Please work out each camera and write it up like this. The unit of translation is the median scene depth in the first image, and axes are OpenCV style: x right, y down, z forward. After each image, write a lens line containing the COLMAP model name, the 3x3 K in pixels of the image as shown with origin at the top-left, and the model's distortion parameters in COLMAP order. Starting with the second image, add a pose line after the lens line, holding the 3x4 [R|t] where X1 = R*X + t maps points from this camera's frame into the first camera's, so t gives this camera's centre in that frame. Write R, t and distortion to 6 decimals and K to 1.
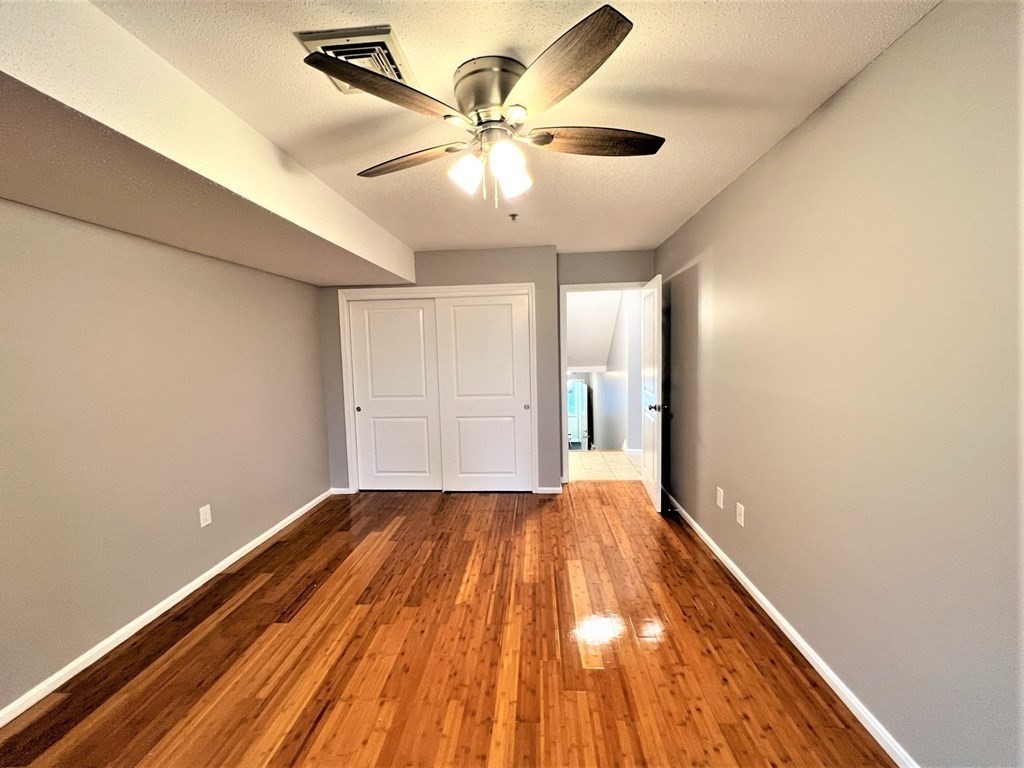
lens RADIAL K [[410.6, 0, 512.0], [0, 410.6, 384.0], [0, 0, 1]] dist [-0.000198, -0.000100]
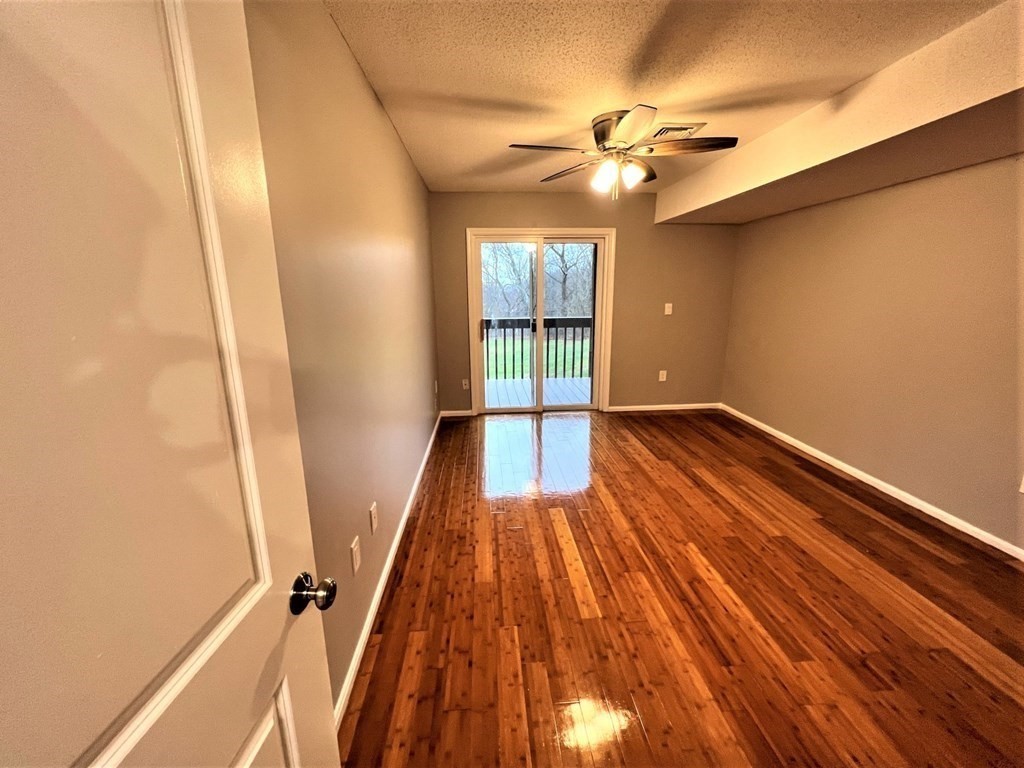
lens RADIAL K [[410.6, 0, 512.0], [0, 410.6, 384.0], [0, 0, 1]] dist [-0.000198, -0.000100]
pose [[-0.991249, 0.062930, -0.116040, 0.384025], [0.024174, 0.950726, 0.309089, -0.155036], [0.129773, 0.303579, -0.943927, 1.731259]]
